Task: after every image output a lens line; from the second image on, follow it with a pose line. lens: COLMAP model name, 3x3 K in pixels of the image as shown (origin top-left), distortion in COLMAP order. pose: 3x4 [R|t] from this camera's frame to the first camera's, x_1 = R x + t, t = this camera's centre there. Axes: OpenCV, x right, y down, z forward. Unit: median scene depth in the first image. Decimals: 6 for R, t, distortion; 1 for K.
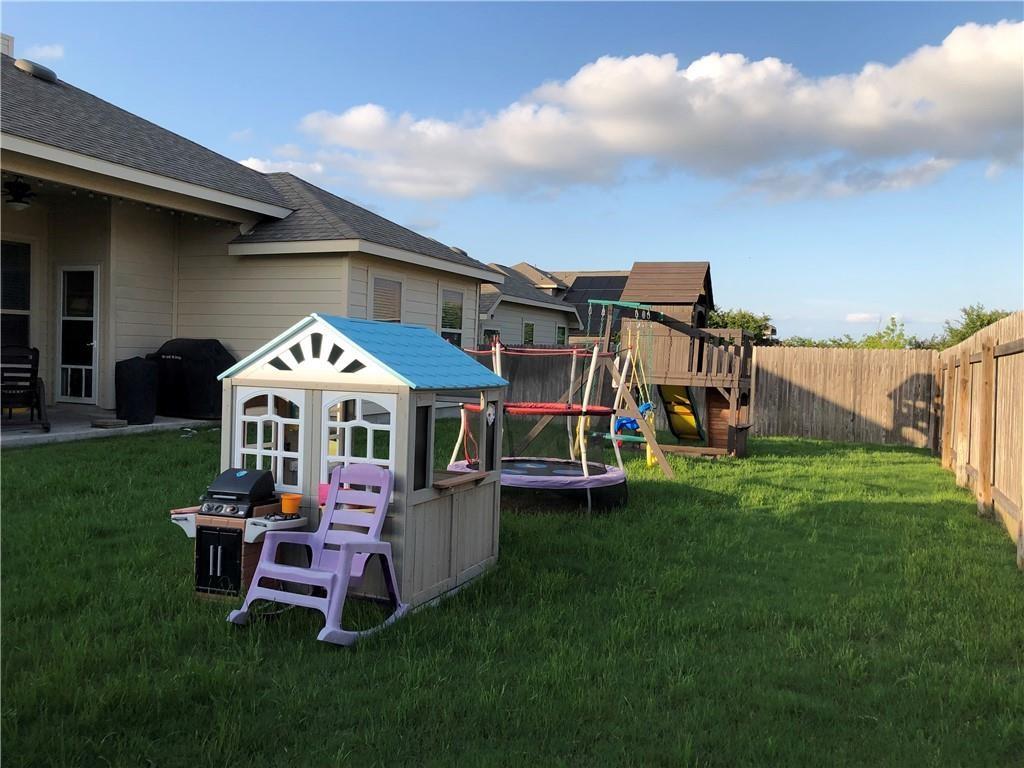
lens RADIAL K [[837.3, 0, 513.9], [0, 837.3, 378.6], [0, 0, 1]] dist [0.086656, -0.185594]
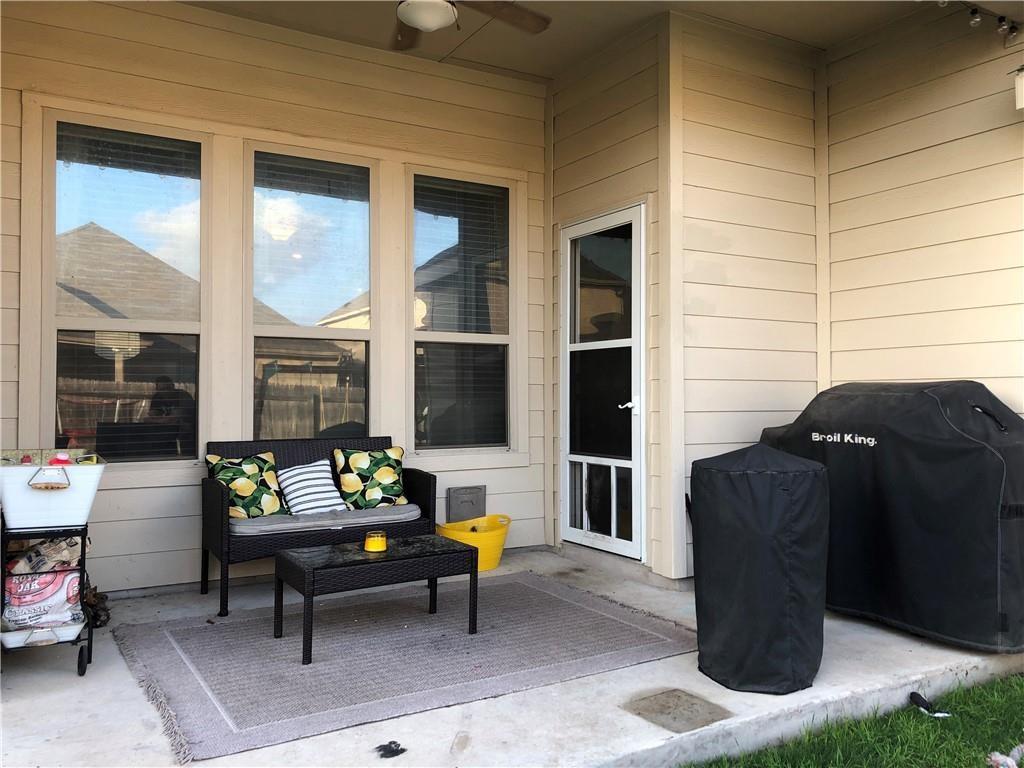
lens RADIAL K [[837.3, 0, 513.9], [0, 837.3, 378.6], [0, 0, 1]] dist [0.086656, -0.185594]
pose [[0.805446, -0.041716, -0.591199, -0.306605], [0.008067, 0.998199, -0.059445, -0.030051], [0.592614, 0.043110, 0.804332, 0.643912]]
